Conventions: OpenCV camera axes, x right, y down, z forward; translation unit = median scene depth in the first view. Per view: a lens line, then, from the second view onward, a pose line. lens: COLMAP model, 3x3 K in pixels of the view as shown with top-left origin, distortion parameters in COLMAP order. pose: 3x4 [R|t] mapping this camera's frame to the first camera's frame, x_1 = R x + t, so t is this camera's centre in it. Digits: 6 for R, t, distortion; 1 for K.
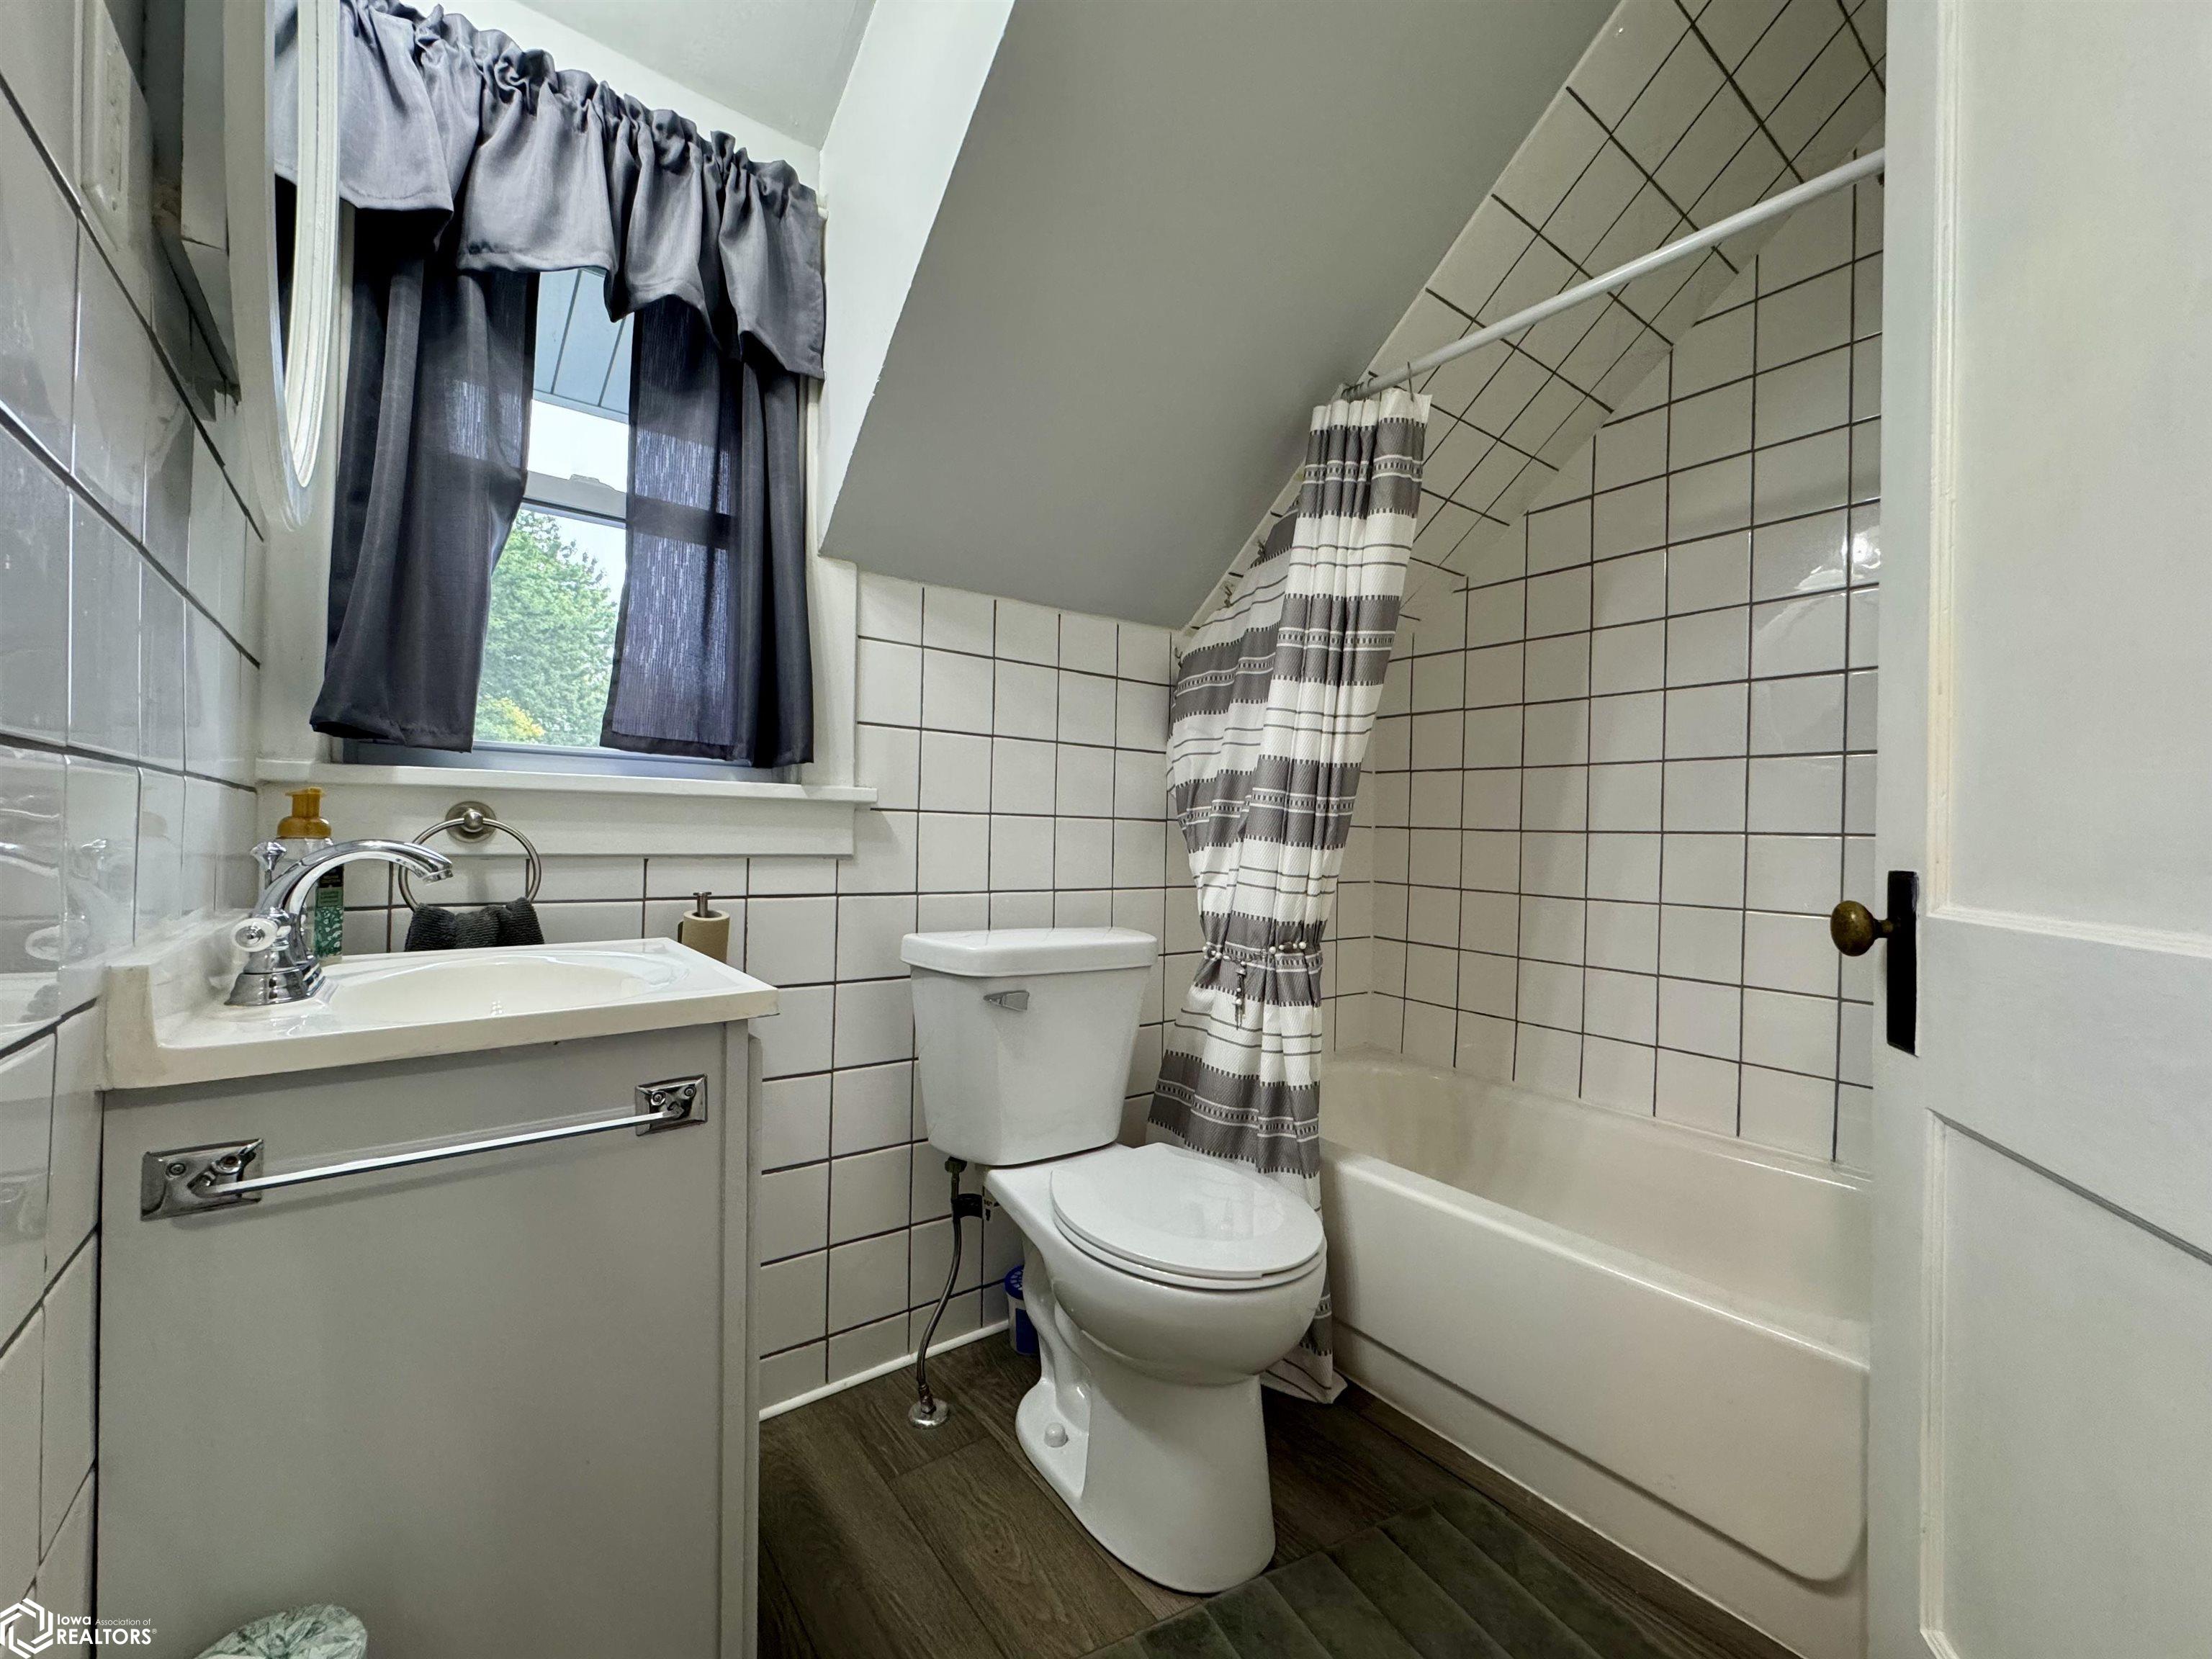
lens RADIAL K [[884.7, 0, 1102.6], [0, 884.7, 830.3], [0, 0, 1]] dist [-0.003256, 0.000279]
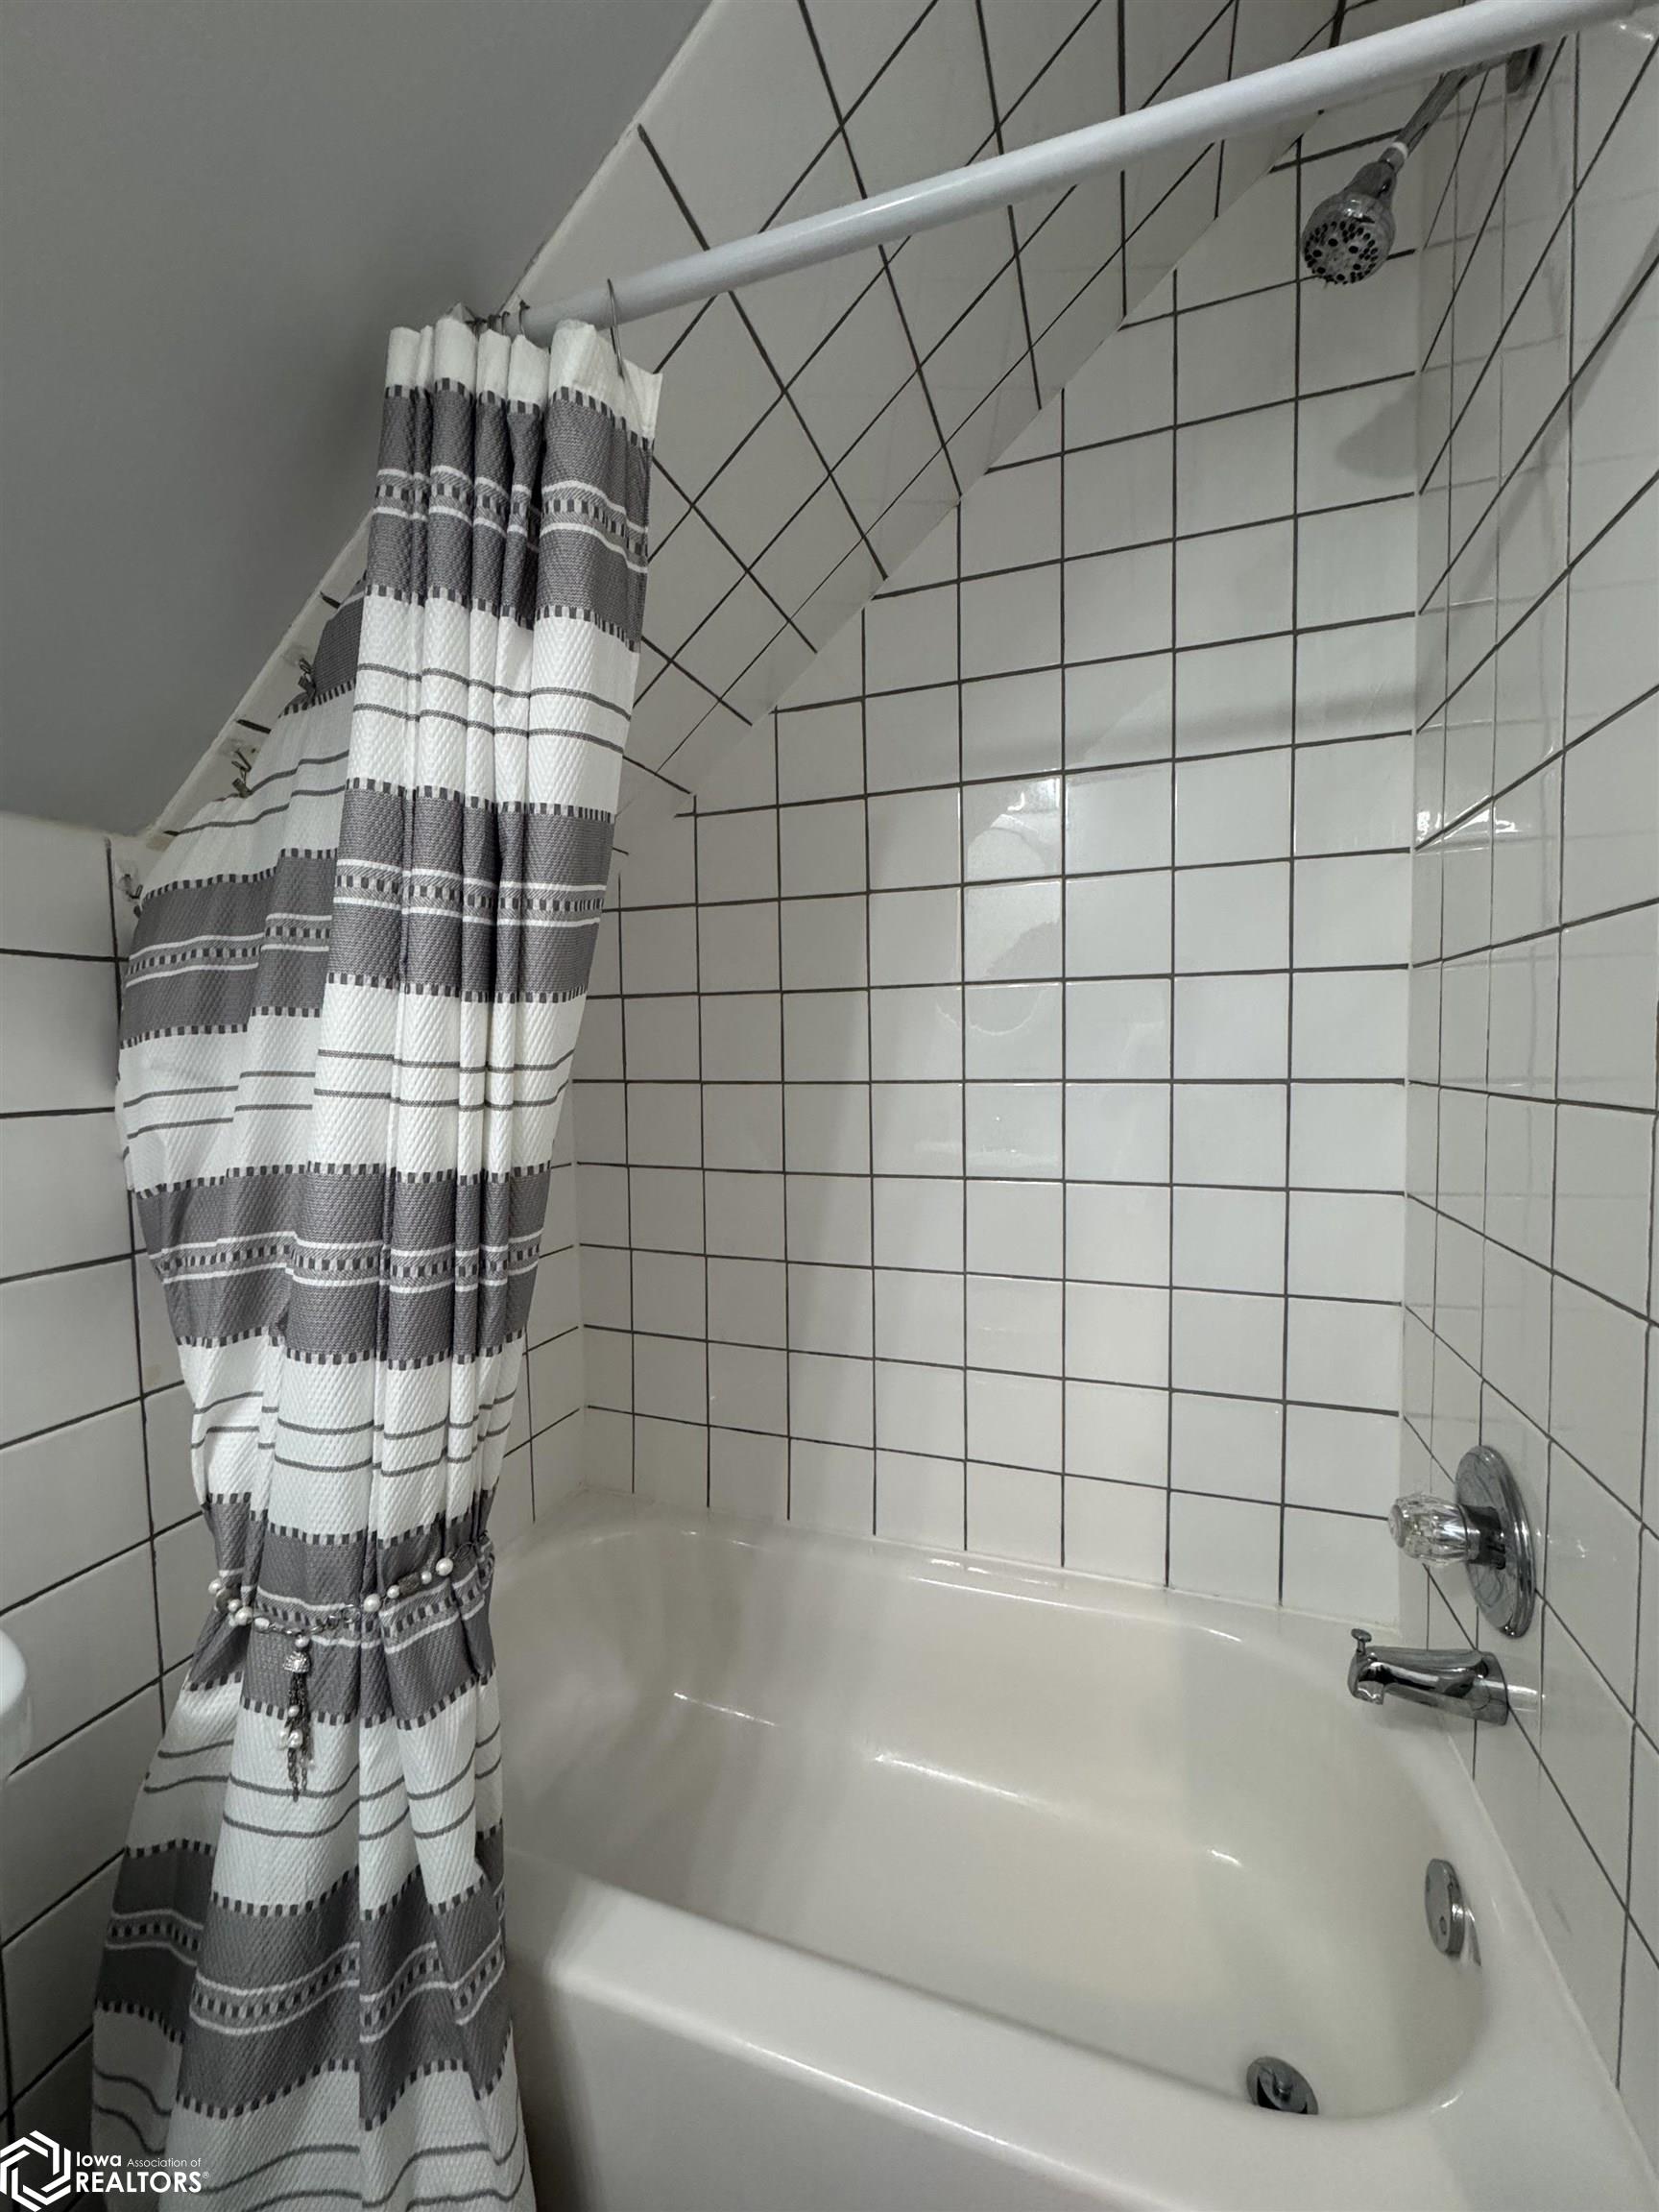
lens RADIAL K [[884.7, 0, 828.2], [0, 884.7, 1102.4], [0, 0, 1]] dist [-0.003256, 0.000279]
pose [[0.834073, -0.066343, 0.547650, 0.158421], [0.033363, 0.996991, 0.069964, -0.136195], [-0.550644, -0.040084, 0.833777, 0.521736]]
